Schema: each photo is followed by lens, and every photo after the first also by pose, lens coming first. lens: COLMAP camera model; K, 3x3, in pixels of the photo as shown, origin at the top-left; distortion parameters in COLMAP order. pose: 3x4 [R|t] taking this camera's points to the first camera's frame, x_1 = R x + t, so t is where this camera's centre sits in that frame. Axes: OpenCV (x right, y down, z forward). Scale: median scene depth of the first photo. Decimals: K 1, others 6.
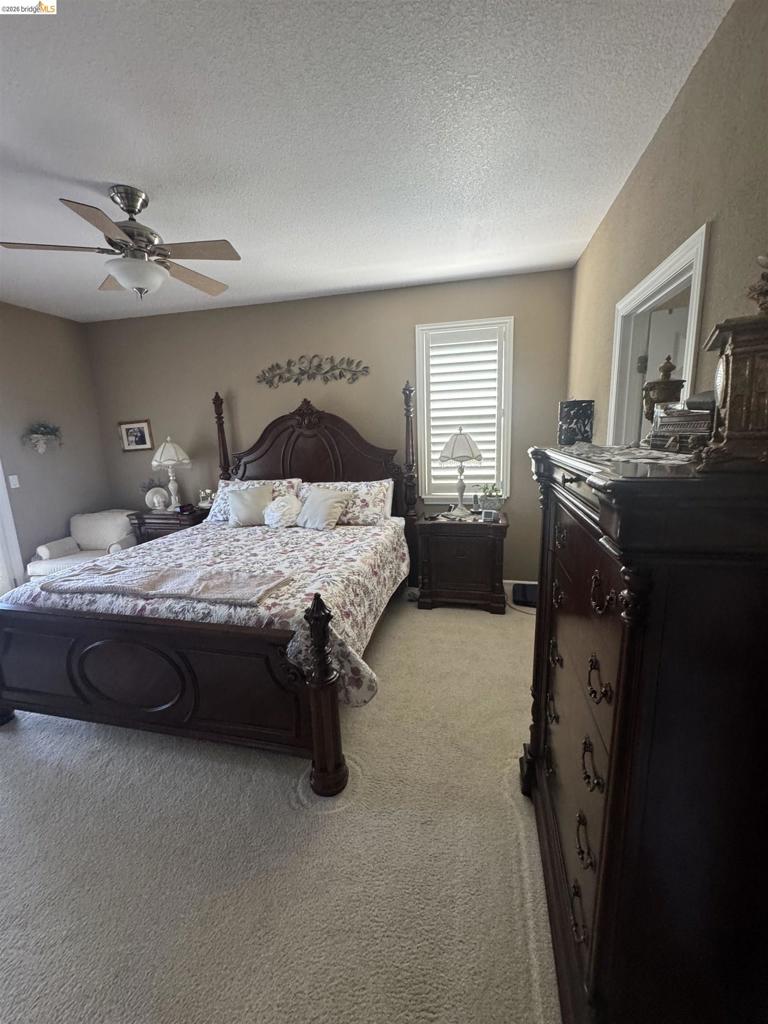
lens RADIAL K [[408.8, 0, 383.8], [0, 408.8, 510.5], [0, 0, 1]] dist [-0.006152, 0.001634]
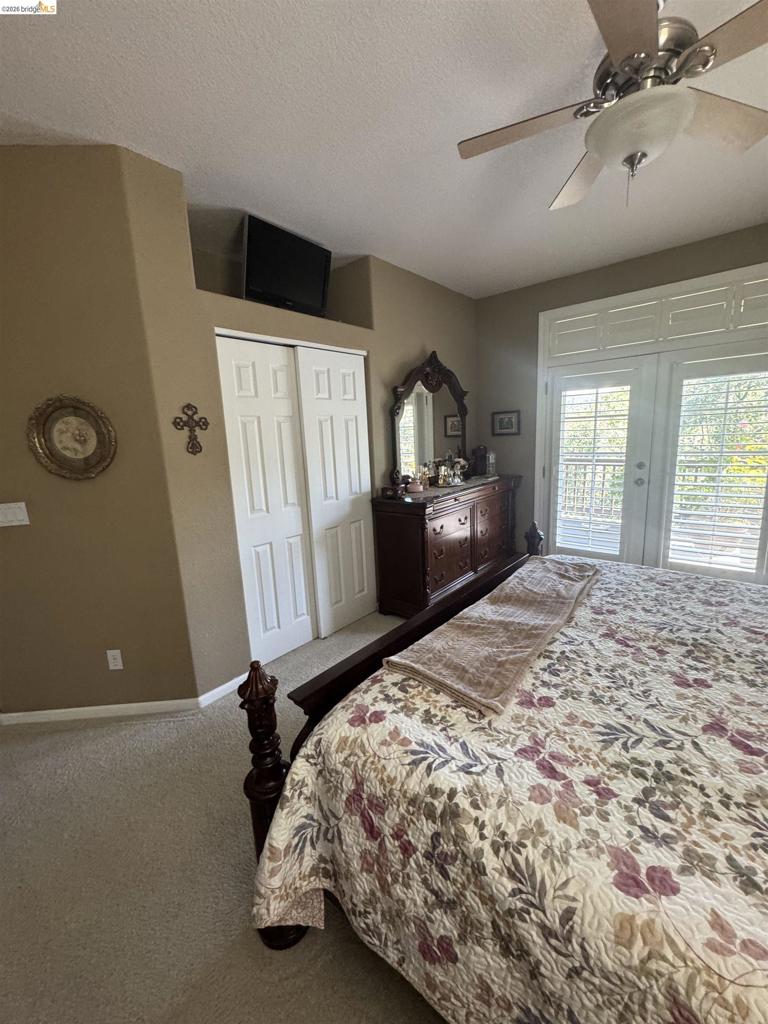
lens RADIAL K [[408.8, 0, 381.6], [0, 408.8, 510.2], [0, 0, 1]] dist [-0.006152, 0.001634]
pose [[-0.461373, 0.218151, -0.859968, 0.179421], [-0.105729, 0.948872, 0.297428, -0.174386], [0.880884, 0.228149, -0.414719, 0.941634]]
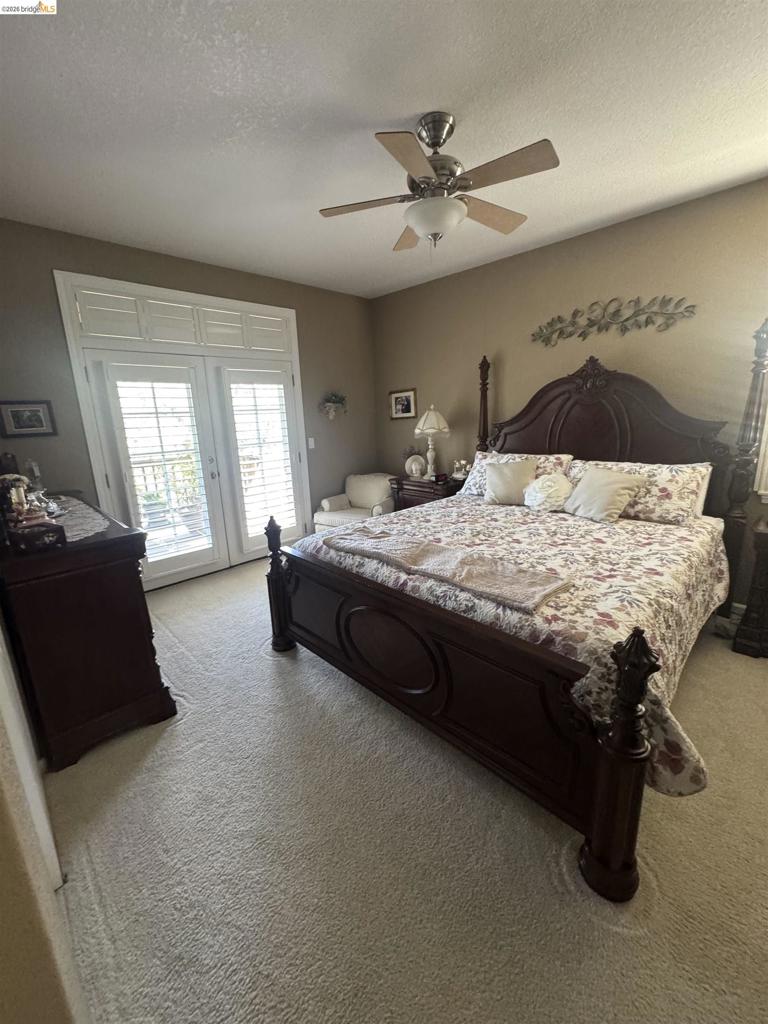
lens RADIAL K [[408.8, 0, 383.0], [0, 408.8, 509.7], [0, 0, 1]] dist [-0.006152, 0.001634]
pose [[0.844708, 0.128749, -0.519511, -0.130521], [-0.095582, 0.991321, 0.090263, -0.008587], [0.526623, -0.026590, 0.849683, 0.137216]]
